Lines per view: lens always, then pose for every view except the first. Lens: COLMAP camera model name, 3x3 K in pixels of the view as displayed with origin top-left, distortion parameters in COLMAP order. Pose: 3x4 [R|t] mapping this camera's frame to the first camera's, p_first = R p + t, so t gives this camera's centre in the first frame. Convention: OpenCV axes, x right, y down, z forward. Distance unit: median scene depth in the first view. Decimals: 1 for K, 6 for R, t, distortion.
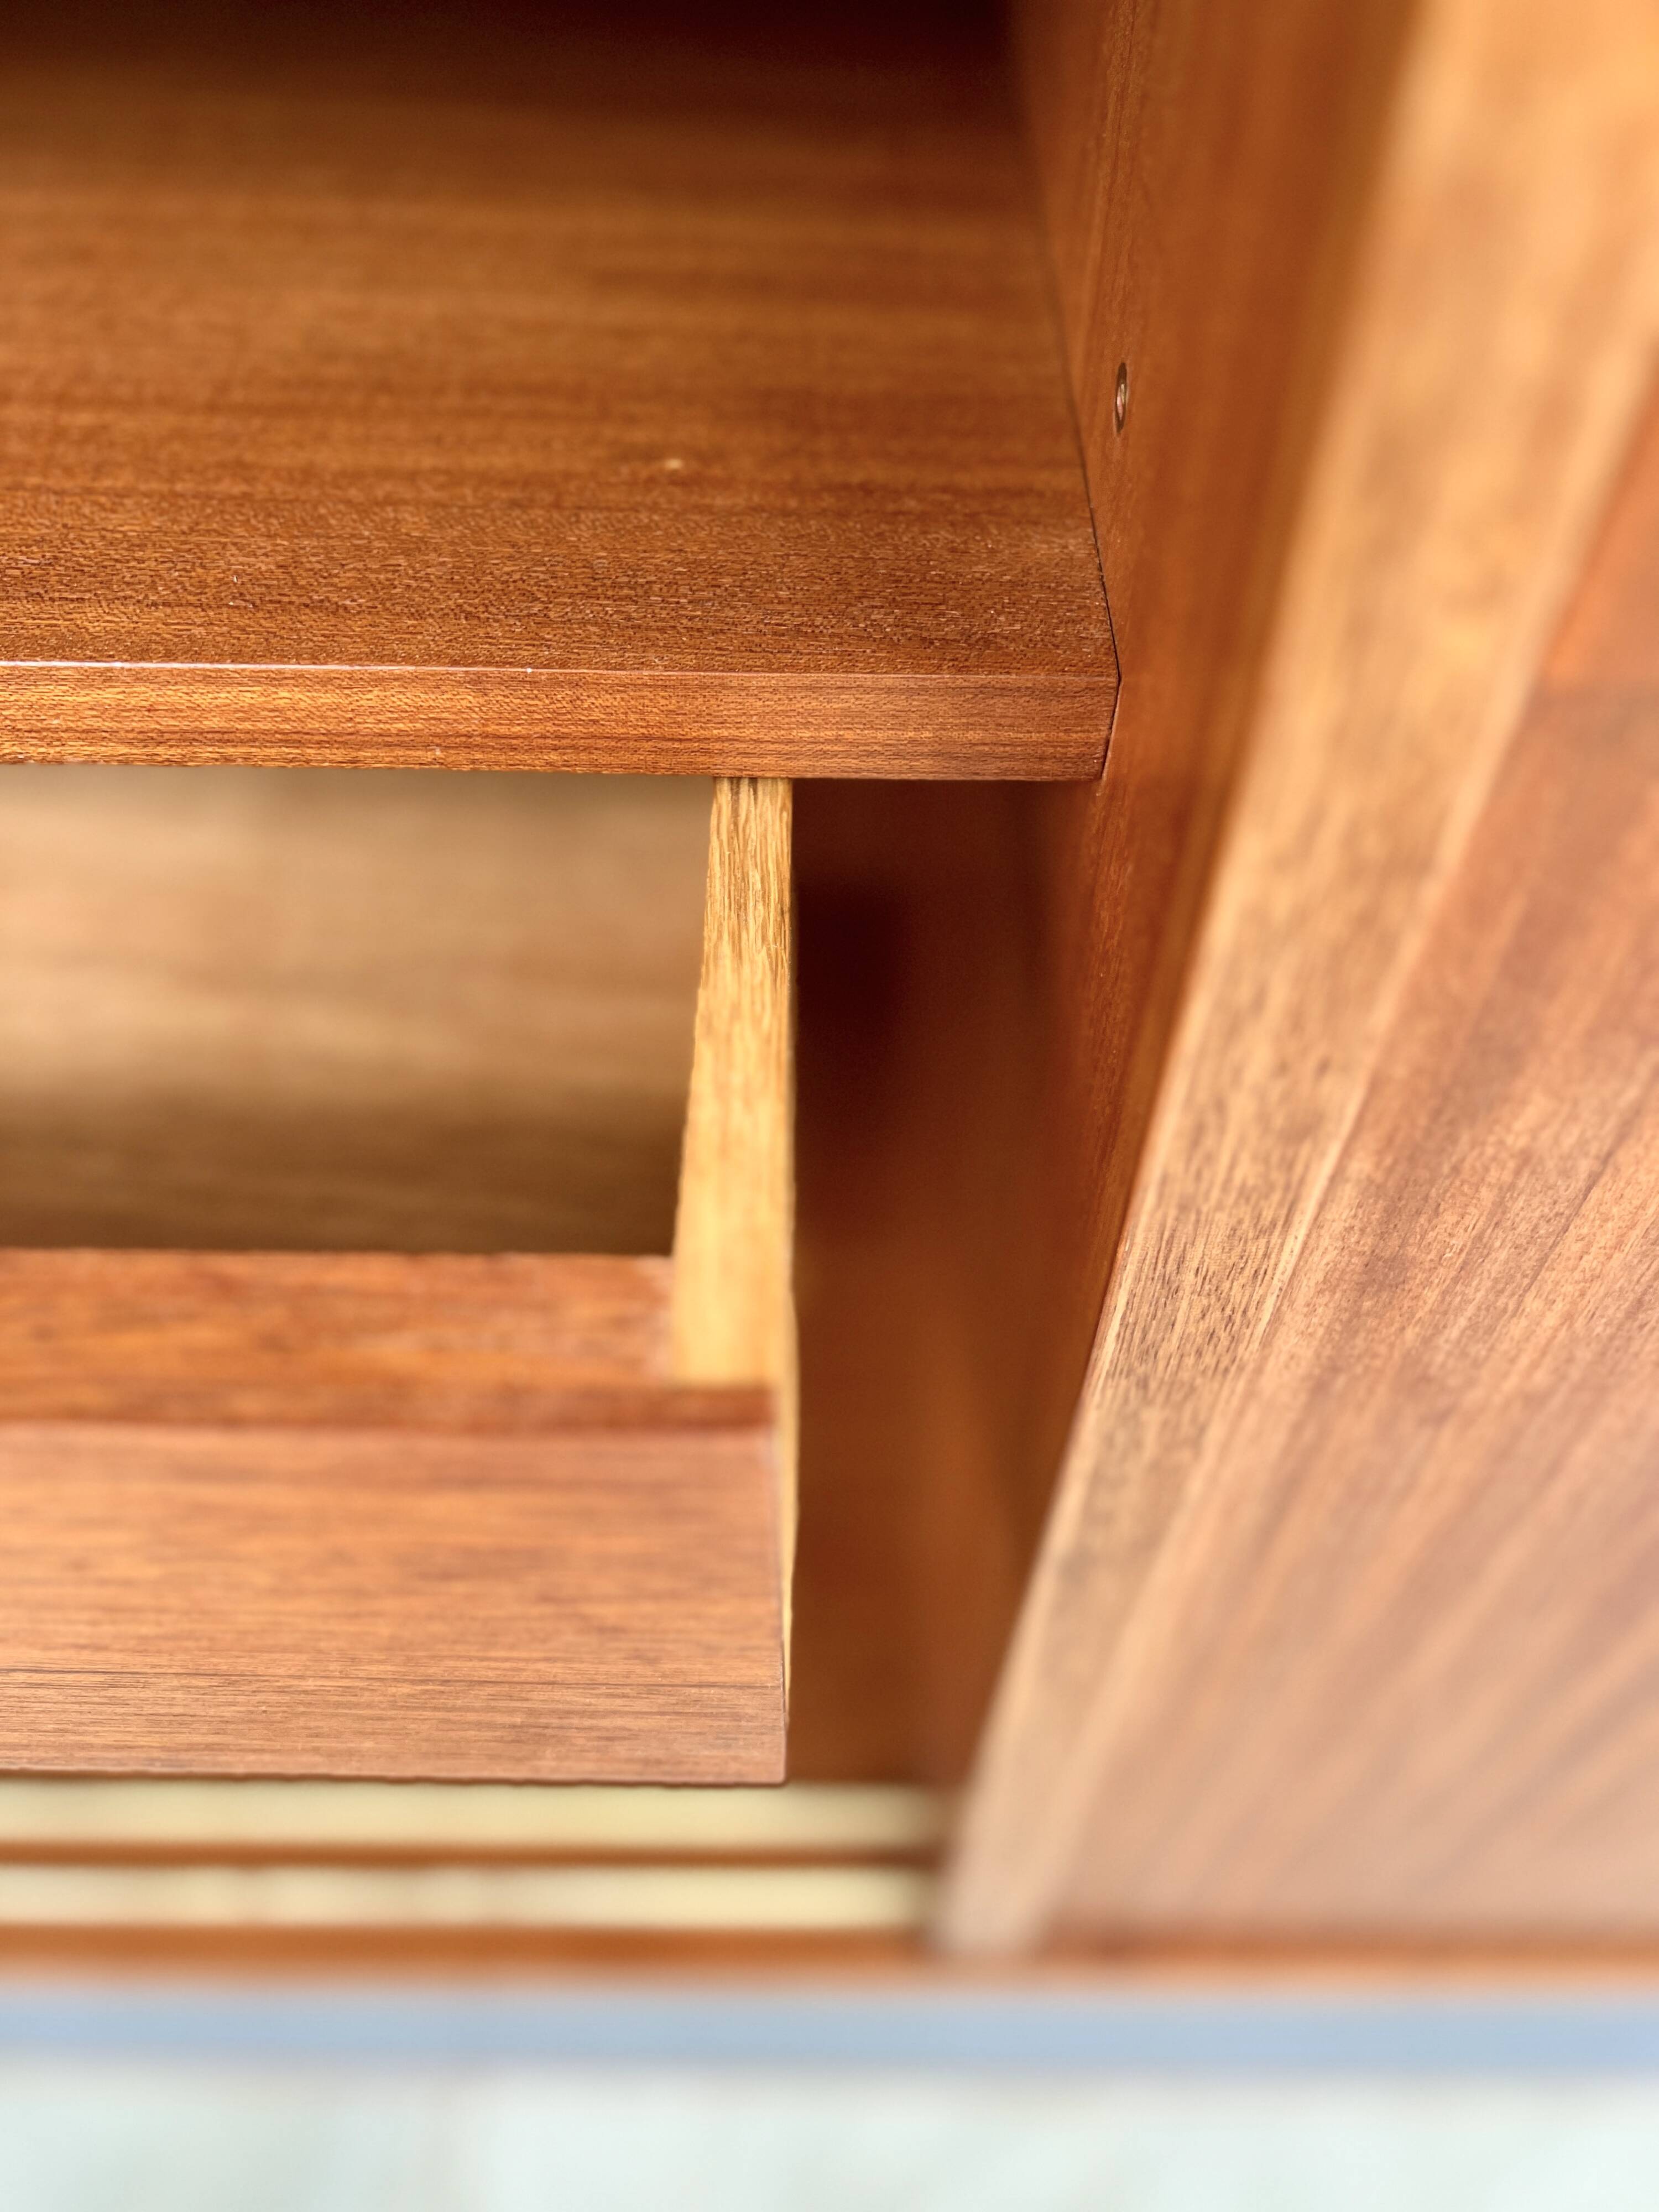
lens RADIAL K [[1718.6, 0, 803.3], [0, 1718.6, 1099.4], [0, 0, 1]] dist [0.056411, -0.066122]
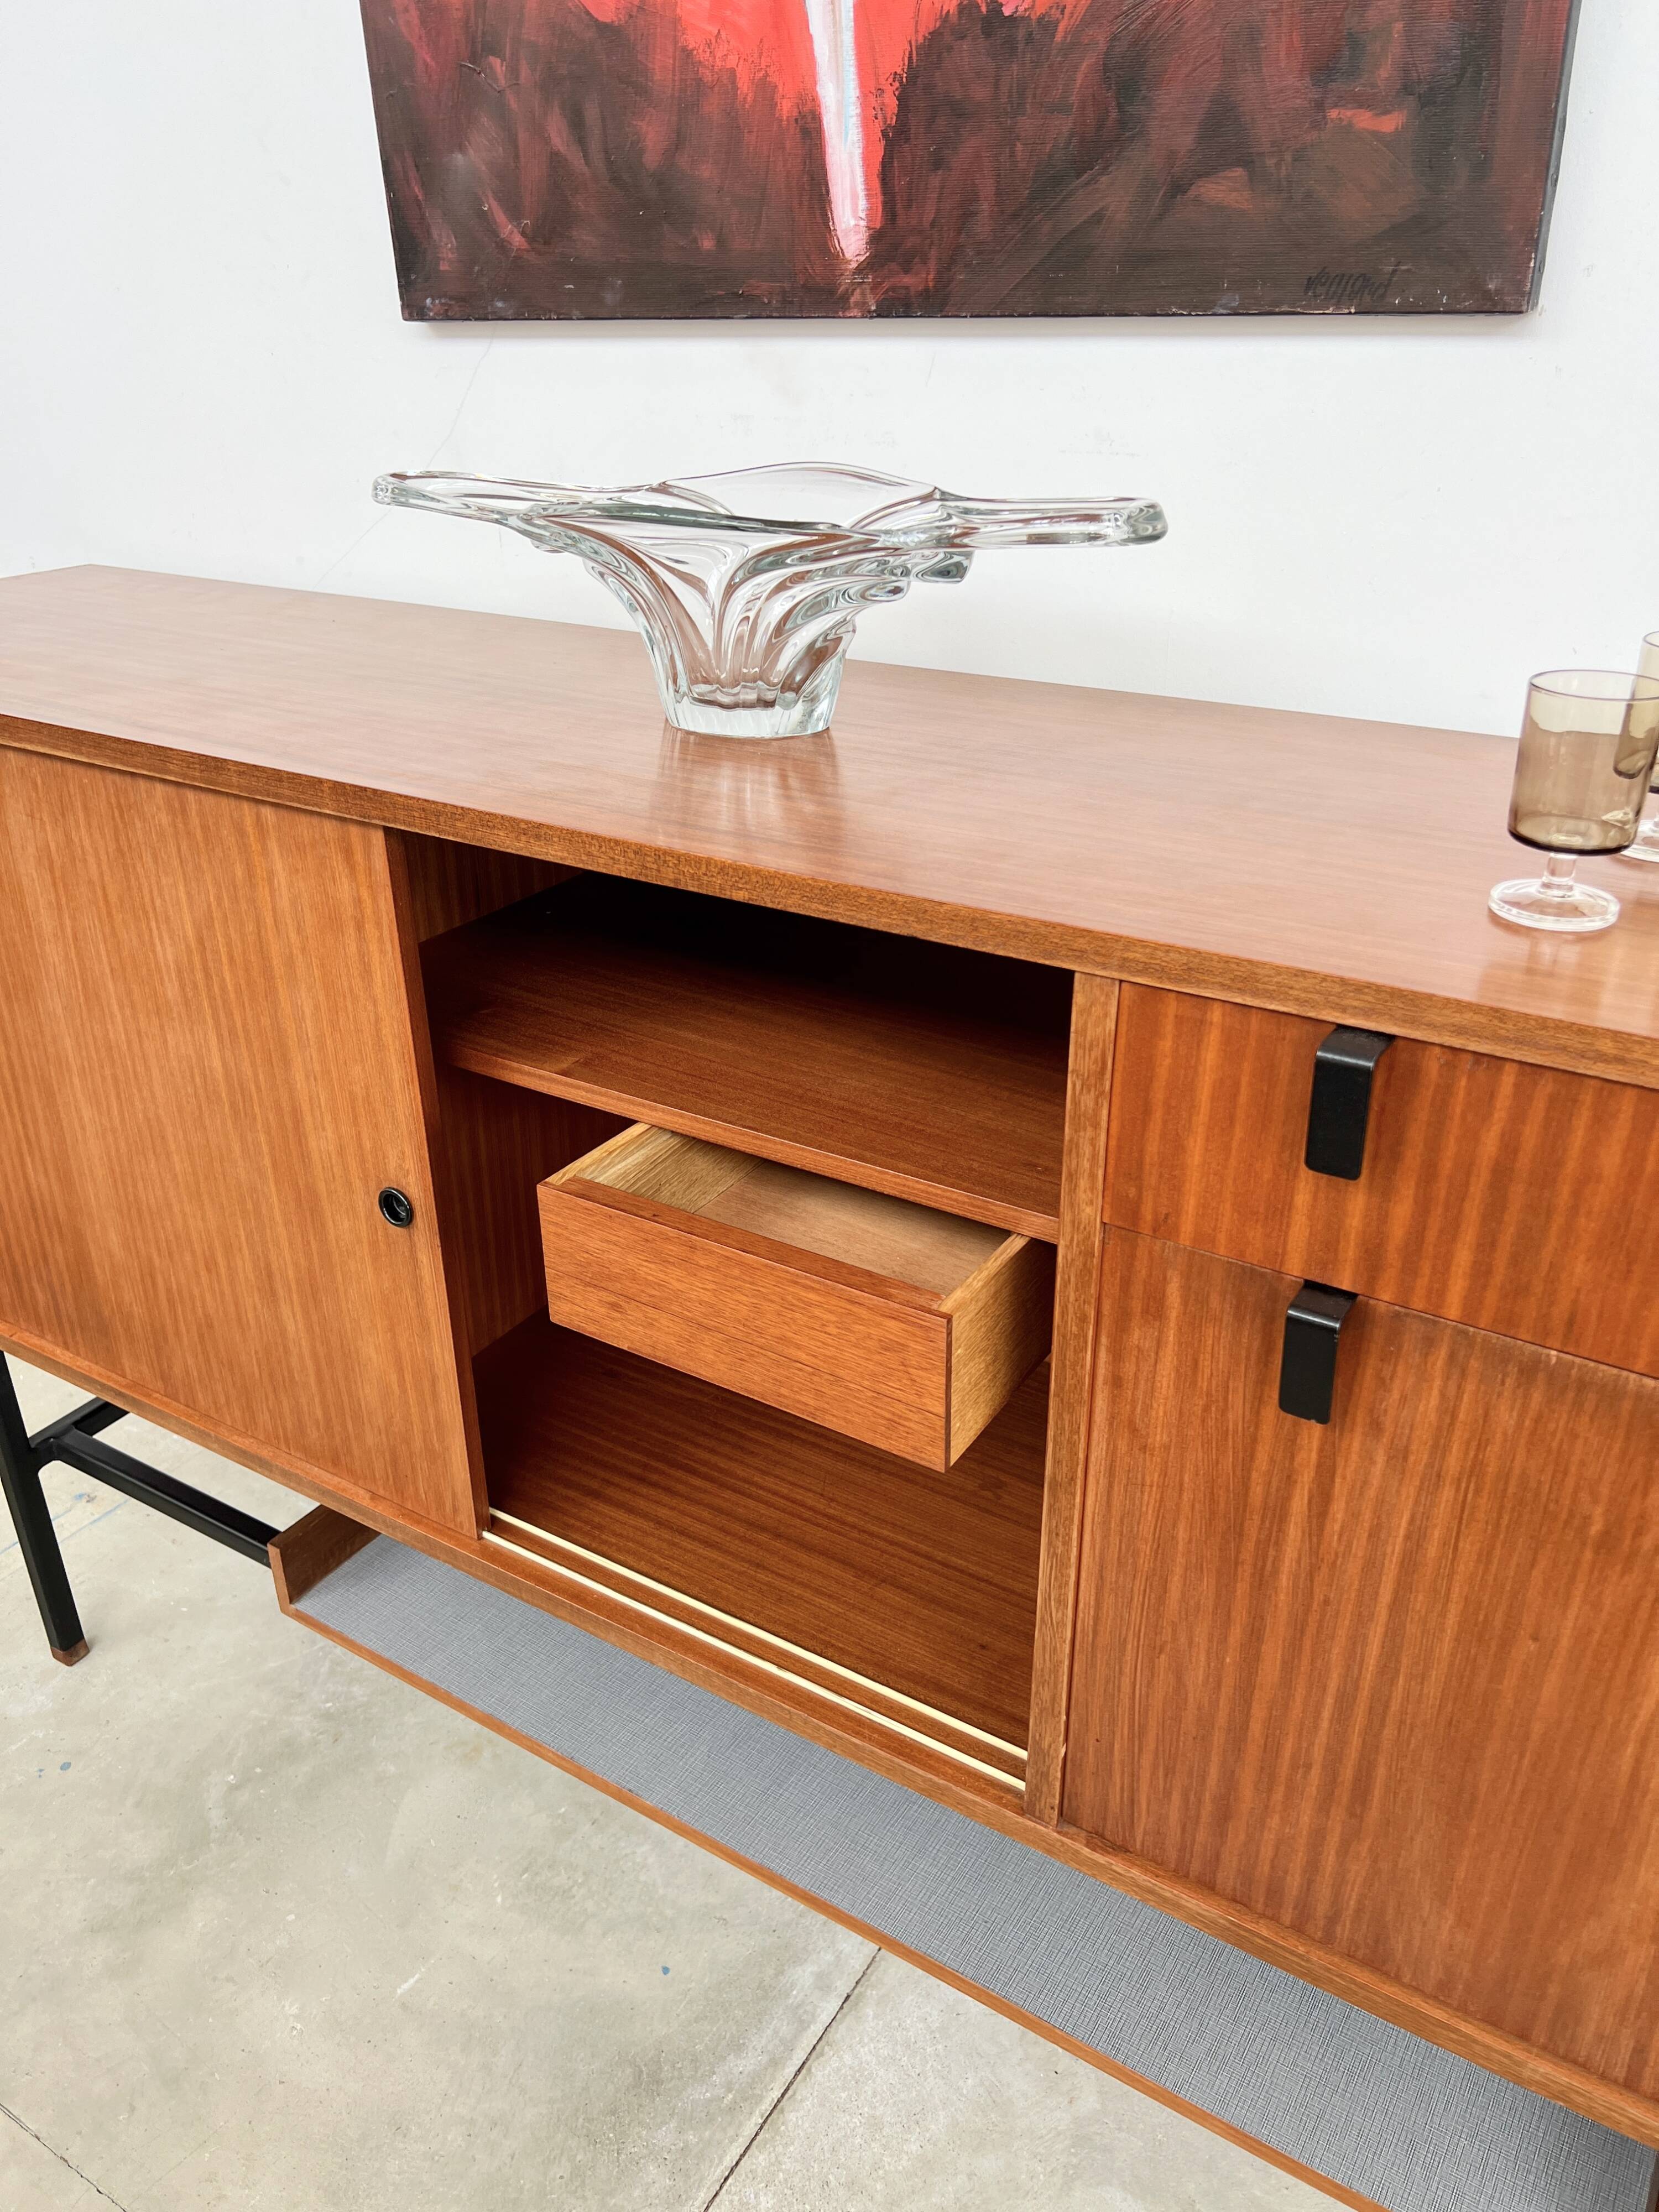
lens RADIAL K [[1668.1, 0, 829.5], [0, 1668.1, 1106.0], [0, 0, 1]] dist [0.046591, -0.057100]
pose [[0.856383, 0.221896, -0.466230, 1.470982], [-0.390376, 0.869245, -0.303348, 1.011824], [0.337956, 0.441786, 0.831030, -2.834591]]
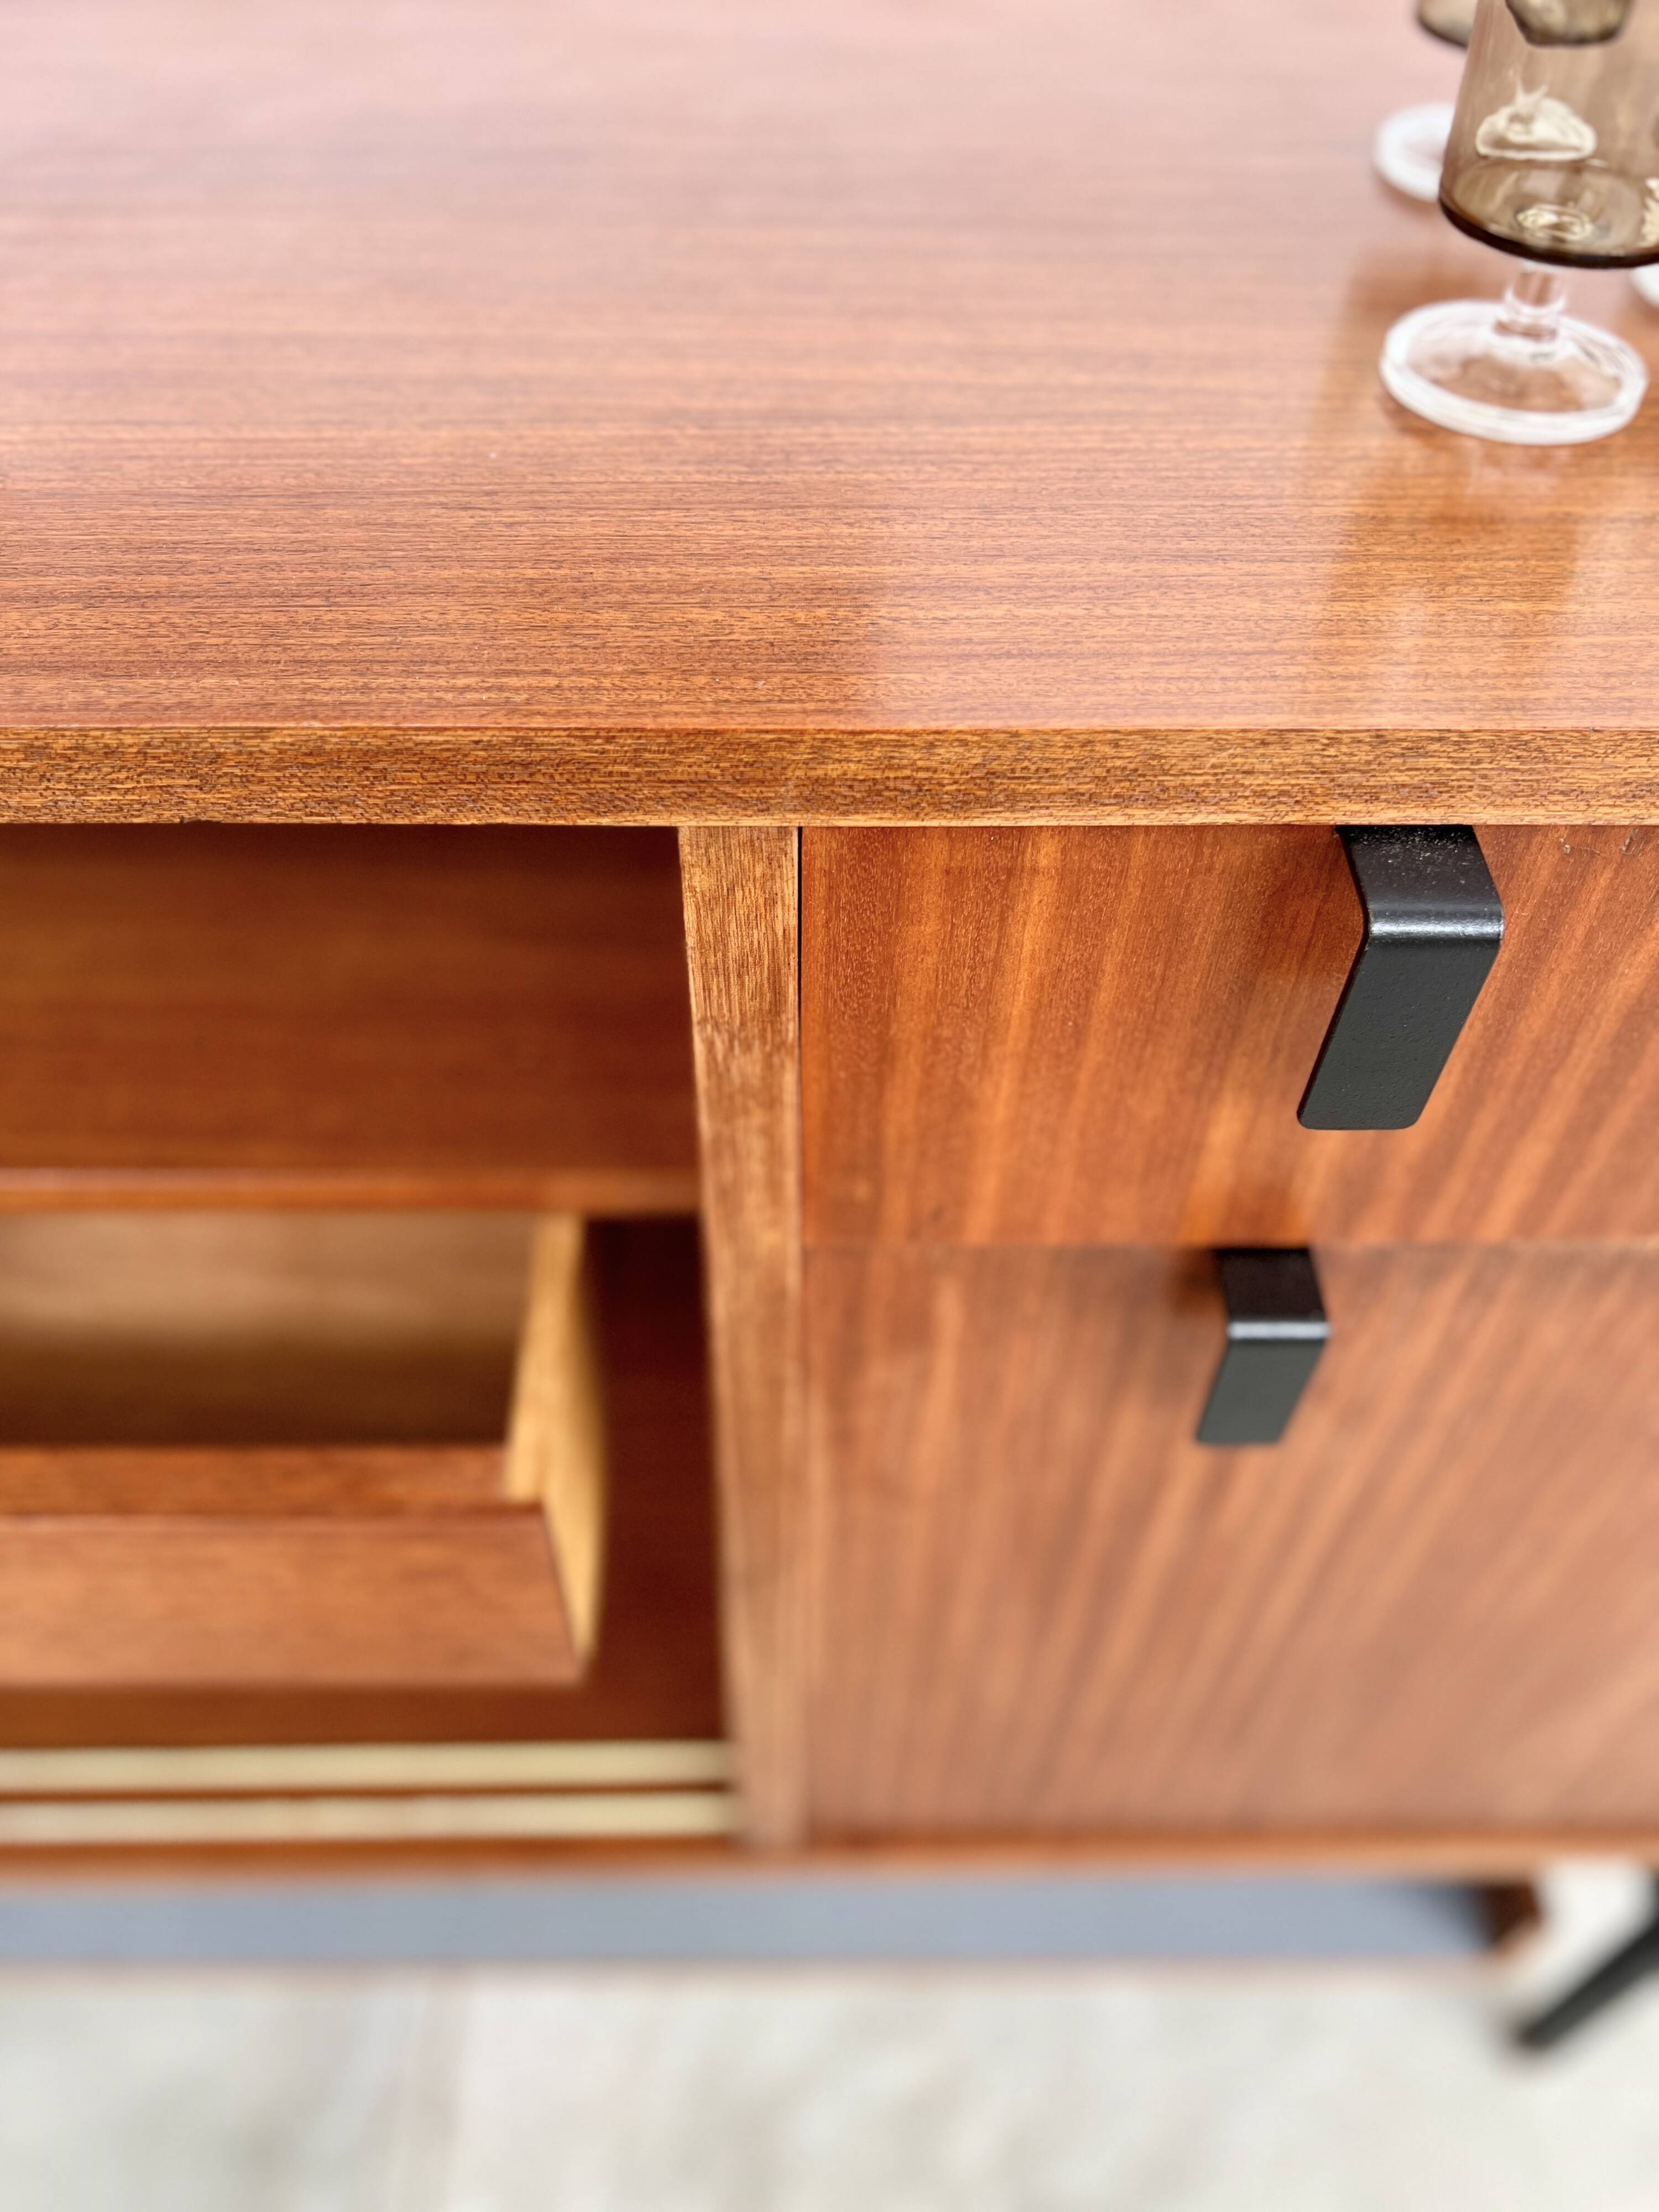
lens RADIAL K [[1695.1, 0, 859.6], [0, 1695.1, 1104.1], [0, 0, 1]] dist [0.121412, -0.233891]
pose [[0.999309, -0.009750, 0.035863, 0.281177], [0.011236, 0.999076, -0.041488, -0.239803], [-0.035426, 0.041863, 0.998495, -1.225872]]
